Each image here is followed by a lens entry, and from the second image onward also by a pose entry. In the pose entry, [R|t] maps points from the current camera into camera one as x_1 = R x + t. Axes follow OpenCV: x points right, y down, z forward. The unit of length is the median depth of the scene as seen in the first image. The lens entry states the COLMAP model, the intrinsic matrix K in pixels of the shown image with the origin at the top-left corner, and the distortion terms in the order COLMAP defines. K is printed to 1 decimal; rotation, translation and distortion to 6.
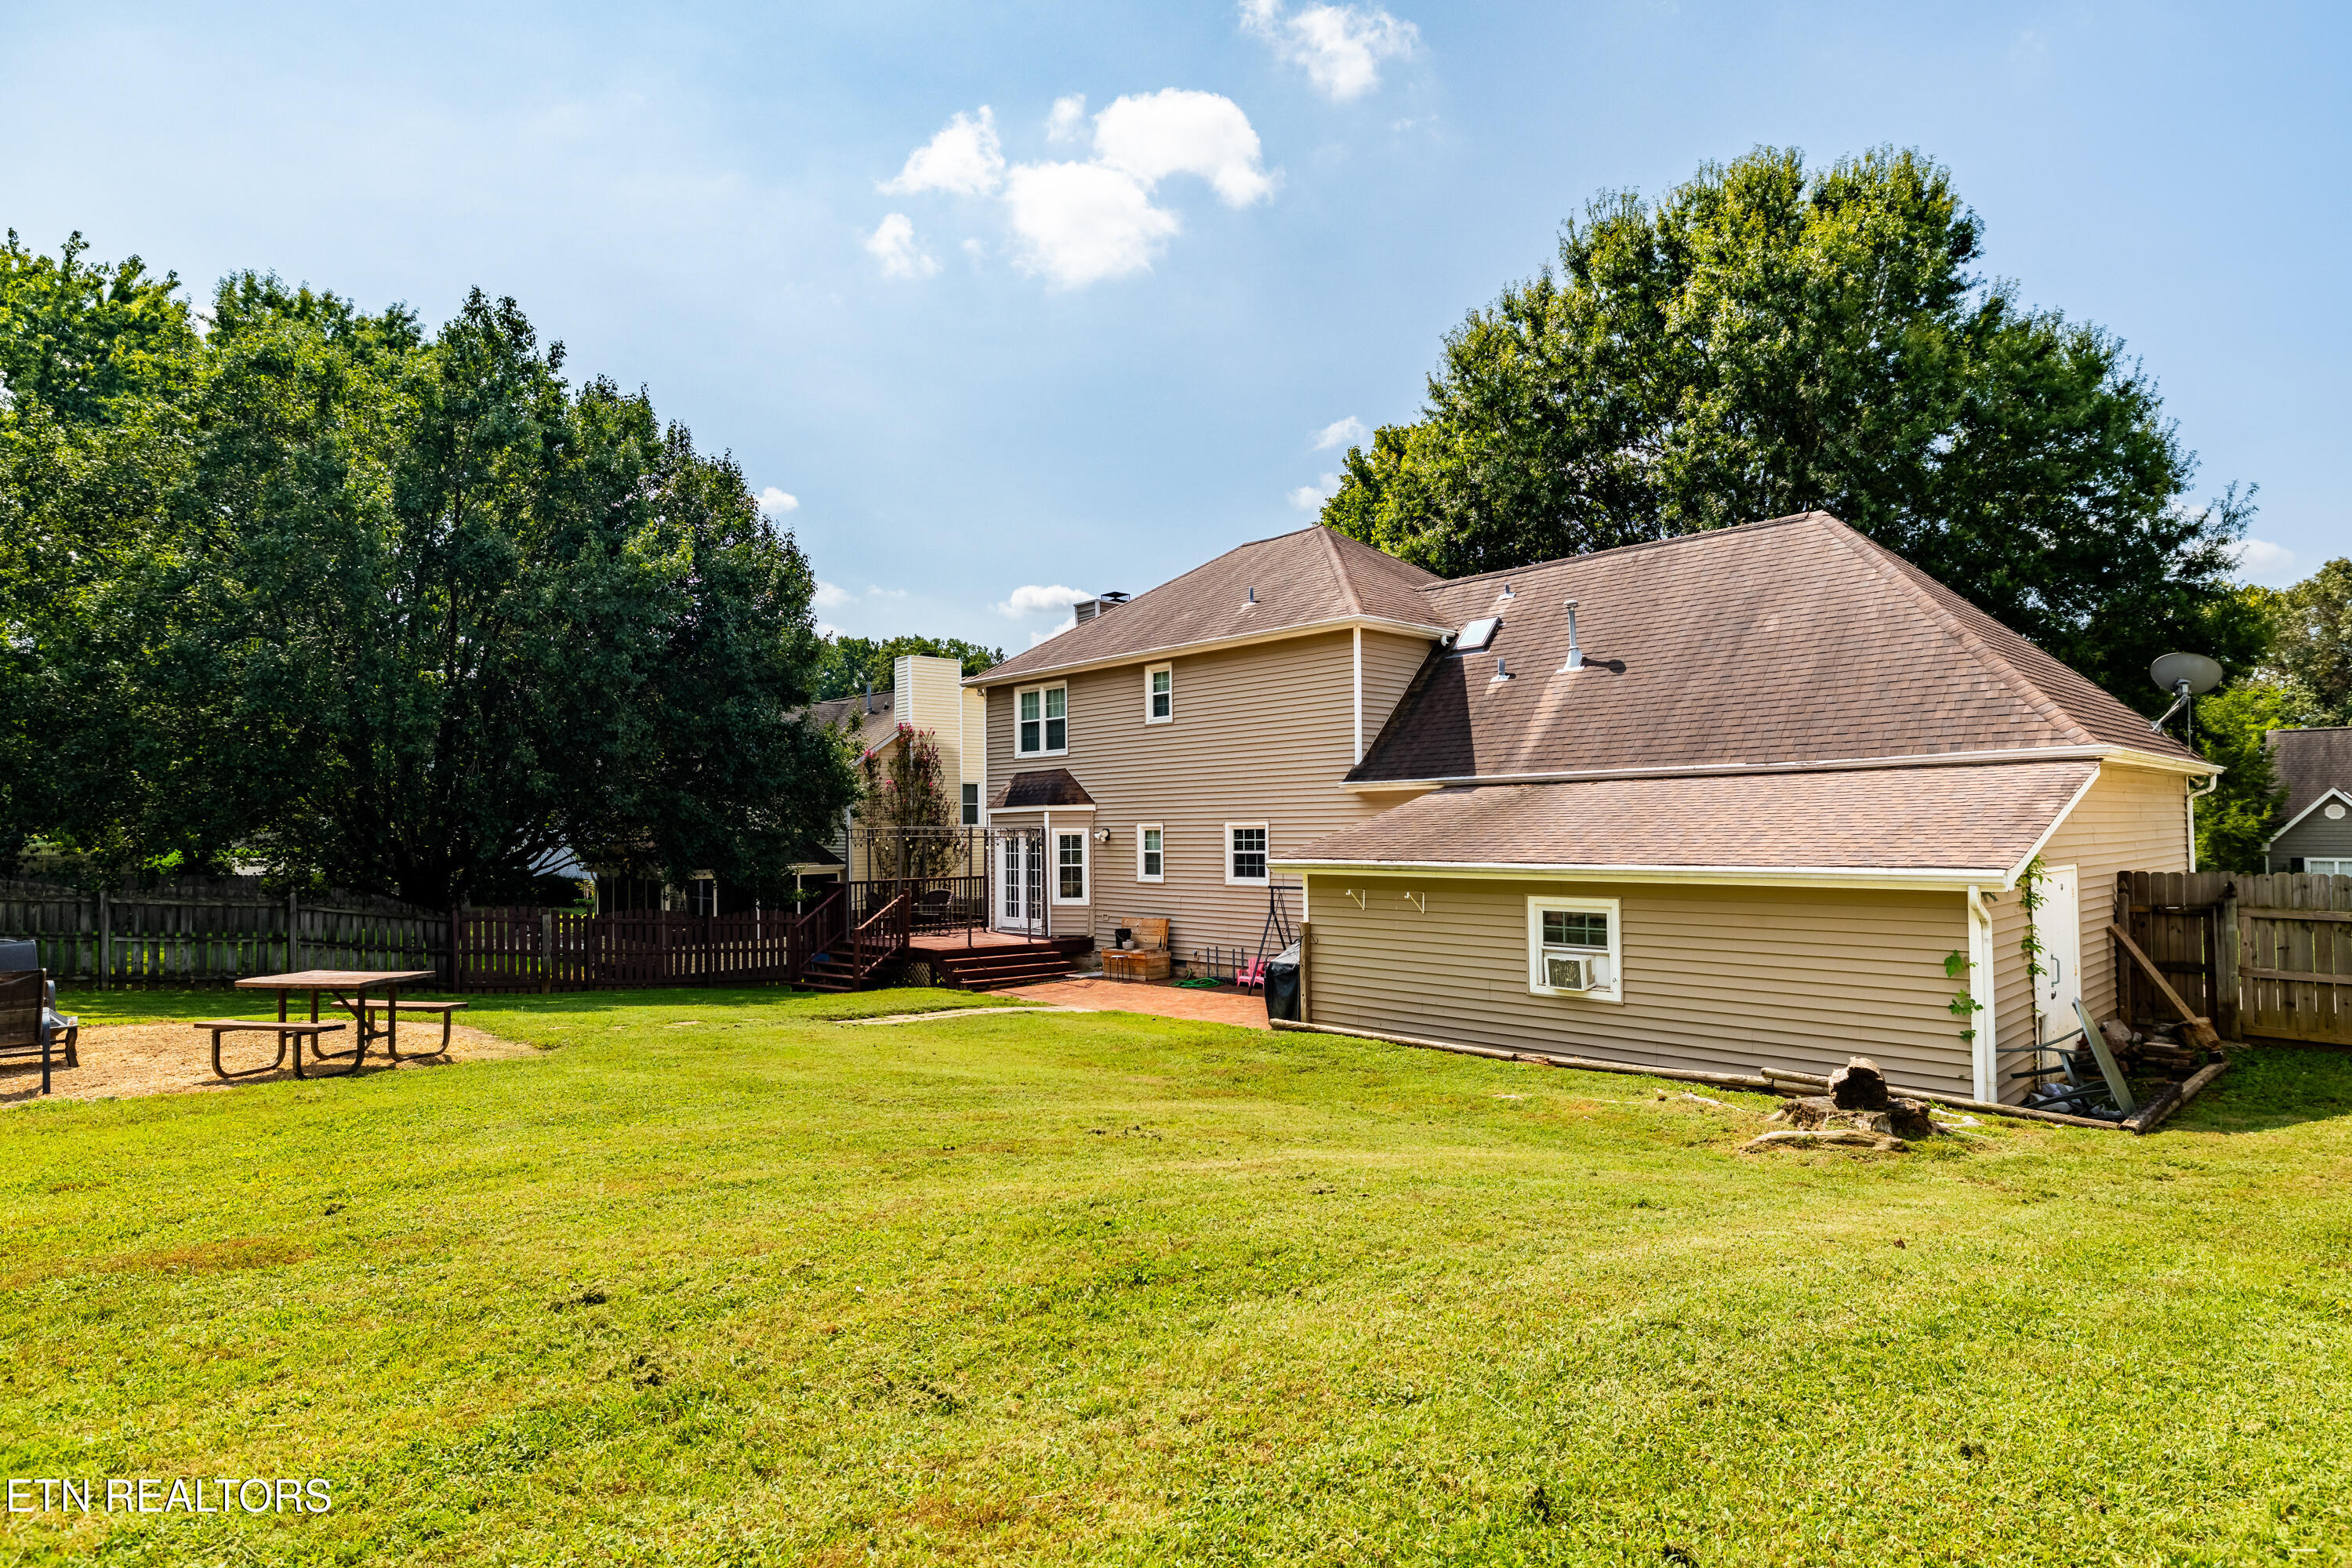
lens RADIAL K [[1252.5, 0, 1169.3], [0, 1252.5, 777.5], [0, 0, 1]] dist [-0.002551, 0.000906]
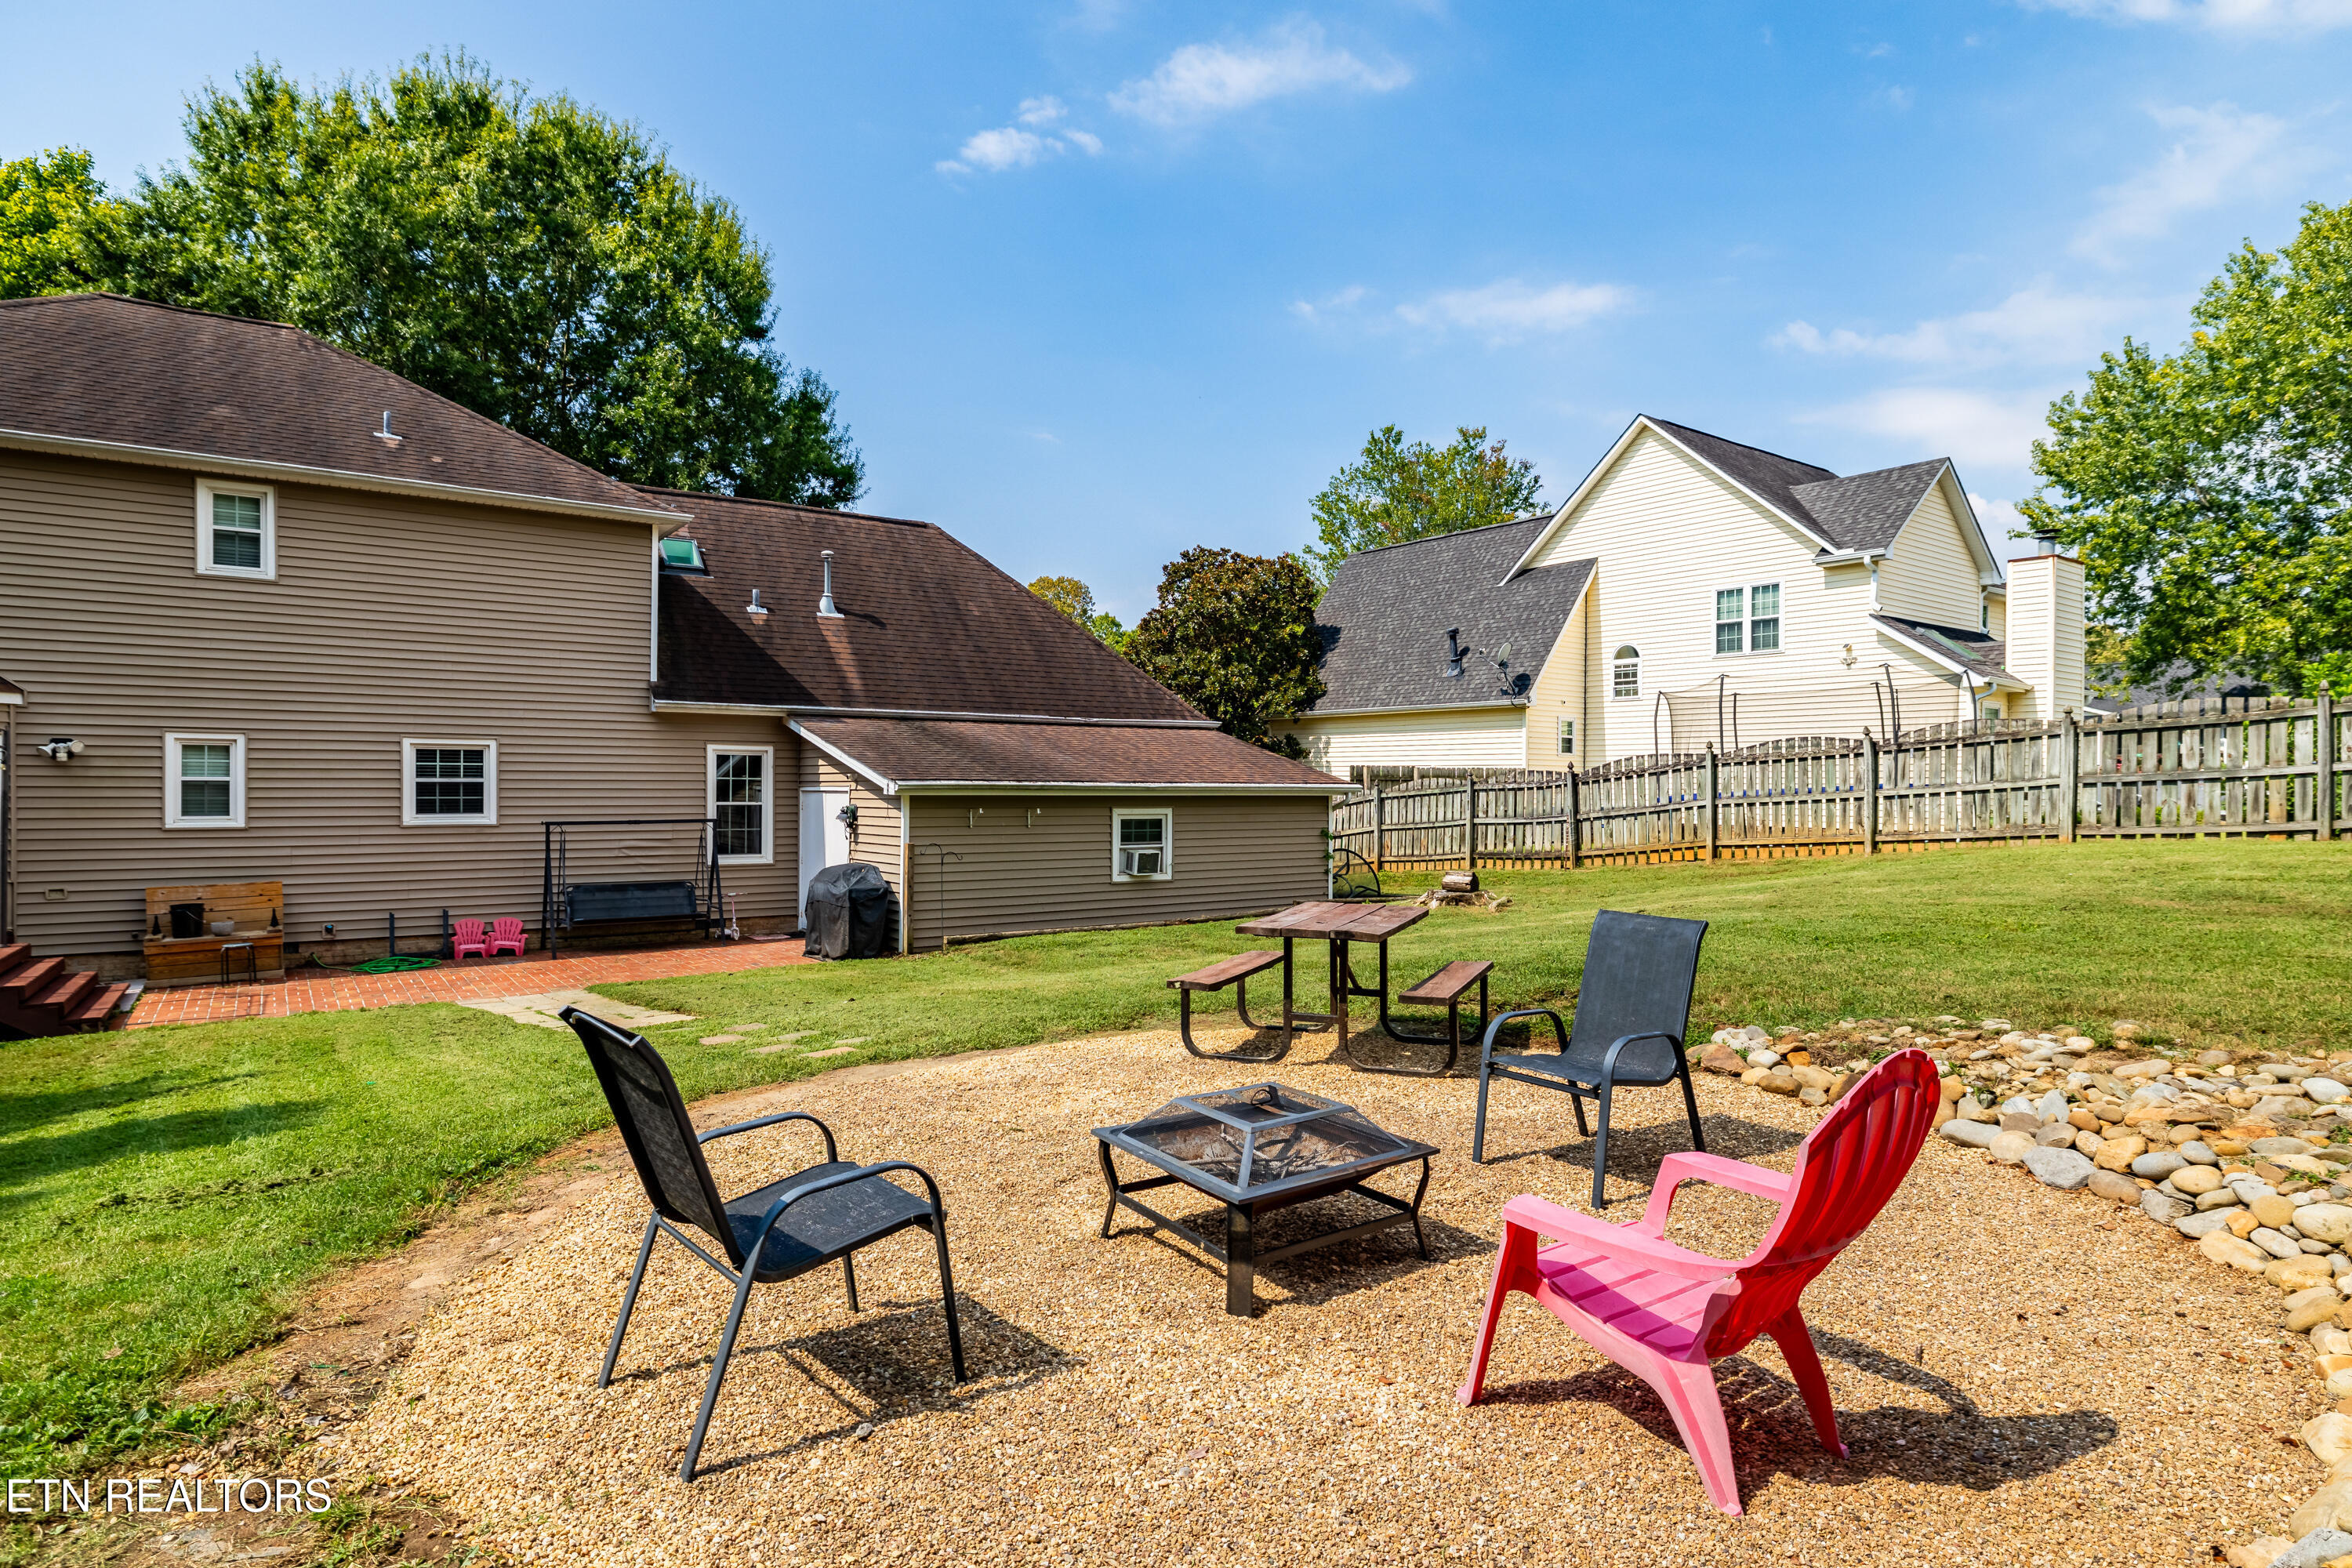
lens RADIAL K [[1278.5, 0, 1186.9], [0, 1278.5, 790.7], [0, 0, 1]] dist [0.001198, 0.000018]
pose [[0.115320, 0.010584, 0.993272, -0.590276], [-0.046255, 0.998916, -0.005274, 0.045902], [-0.992251, -0.045336, 0.115684, 0.441981]]
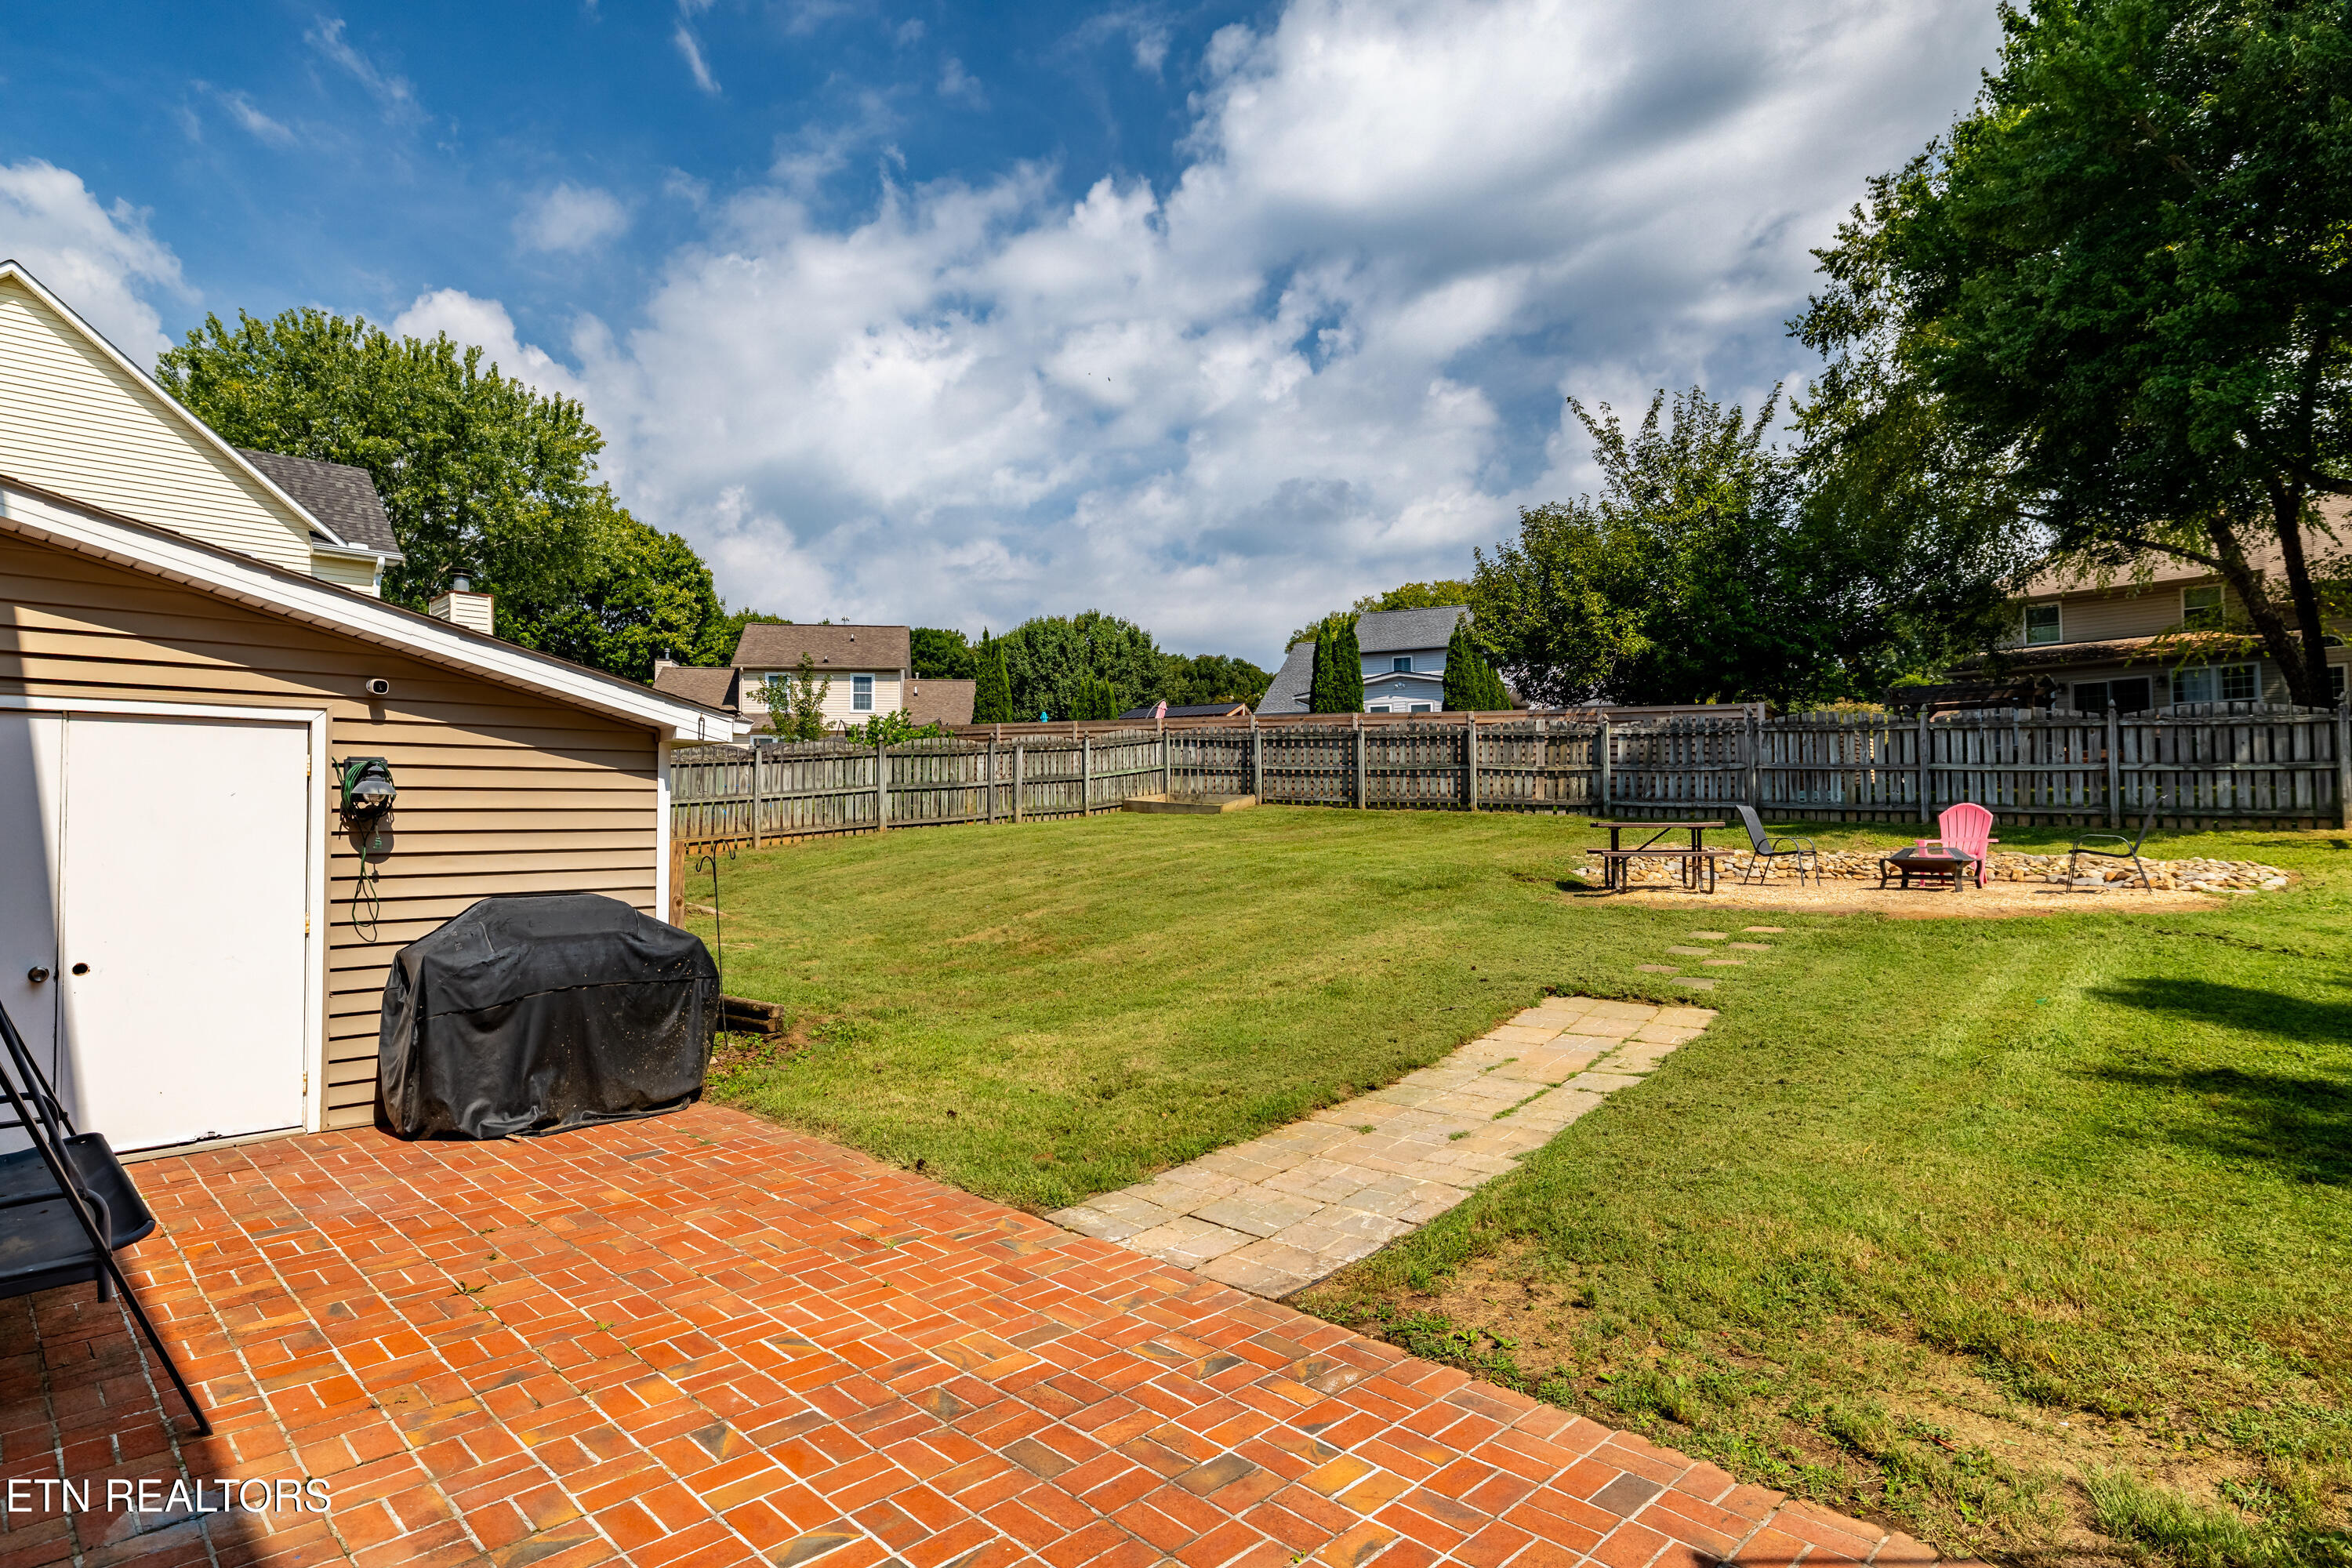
lens RADIAL K [[1252.5, 0, 1169.3], [0, 1252.5, 777.5], [0, 0, 1]] dist [-0.002551, 0.000906]
pose [[-0.998929, 0.025190, -0.038813, -0.049797], [0.028345, 0.996146, -0.083000, 0.091523], [0.036573, -0.084011, -0.995793, 1.001430]]
